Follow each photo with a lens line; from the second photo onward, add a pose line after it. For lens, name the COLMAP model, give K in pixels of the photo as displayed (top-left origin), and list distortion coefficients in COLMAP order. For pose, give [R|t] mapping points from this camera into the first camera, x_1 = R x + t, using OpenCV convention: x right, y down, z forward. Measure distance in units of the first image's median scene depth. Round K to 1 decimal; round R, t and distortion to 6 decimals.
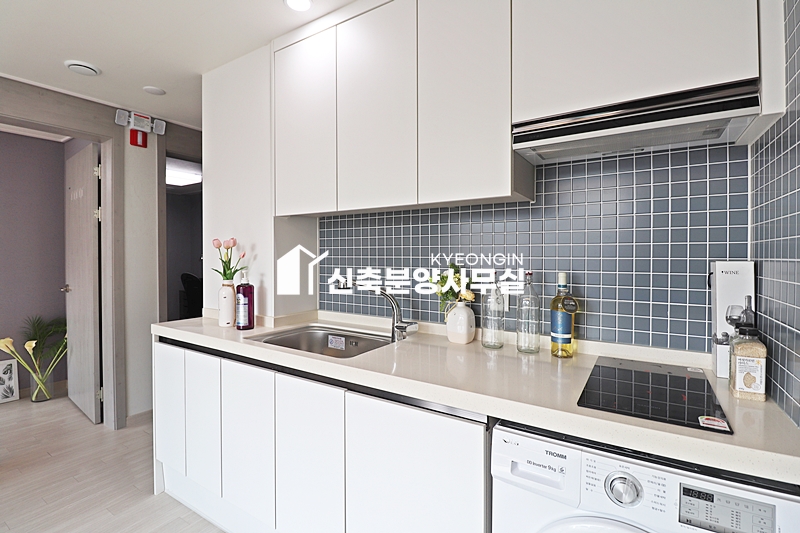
lens RADIAL K [[376.1, 0, 397.4], [0, 376.1, 257.5], [0, 0, 1]] dist [0.001297, -0.015359]
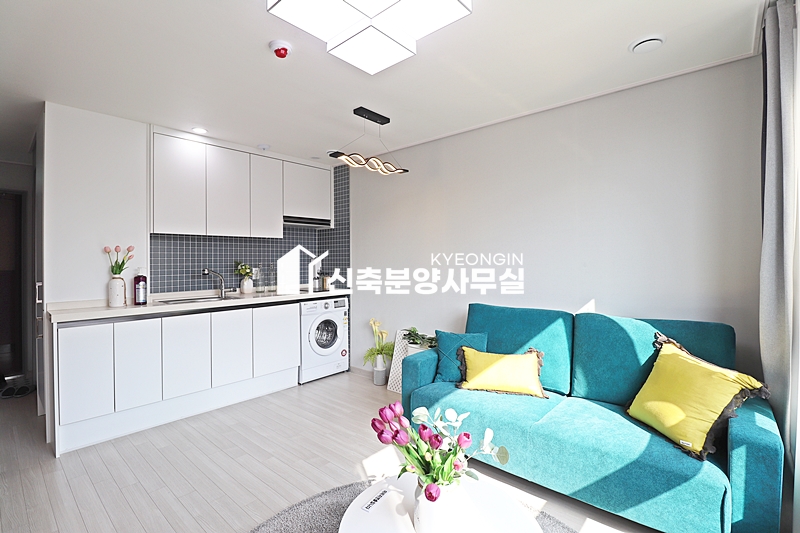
lens RADIAL K [[368.3, 0, 398.0], [0, 368.3, 258.0], [0, 0, 1]] dist [0.001218, -0.013821]
pose [[0.152358, 0.004590, 0.988315, -1.869535], [0.015790, 0.999850, -0.007078, 0.027014], [-0.988199, 0.016684, 0.152263, -0.301607]]
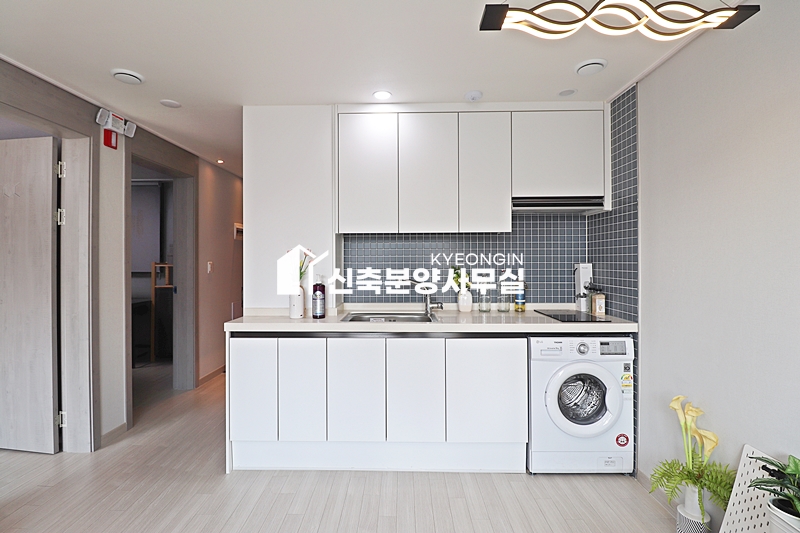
lens RADIAL K [[368.3, 0, 398.0], [0, 368.3, 258.0], [0, 0, 1]] dist [0.001218, -0.013821]
pose [[0.851578, 0.000015, 0.524229, -0.911166], [0.006436, 0.999924, -0.010482, -0.005729], [-0.524189, 0.012300, 0.851513, -0.268279]]
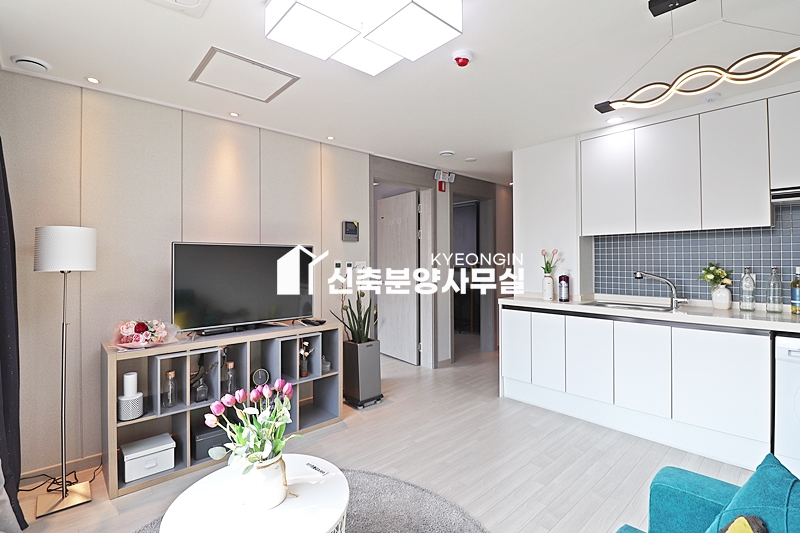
lens RADIAL K [[376.1, 0, 397.4], [0, 376.1, 257.5], [0, 0, 1]] dist [0.001297, -0.015359]
pose [[0.963871, -0.006056, -0.266302, -0.736849], [0.001571, 0.999853, -0.017053, 0.016825], [0.266366, 0.016019, 0.963739, -0.947901]]
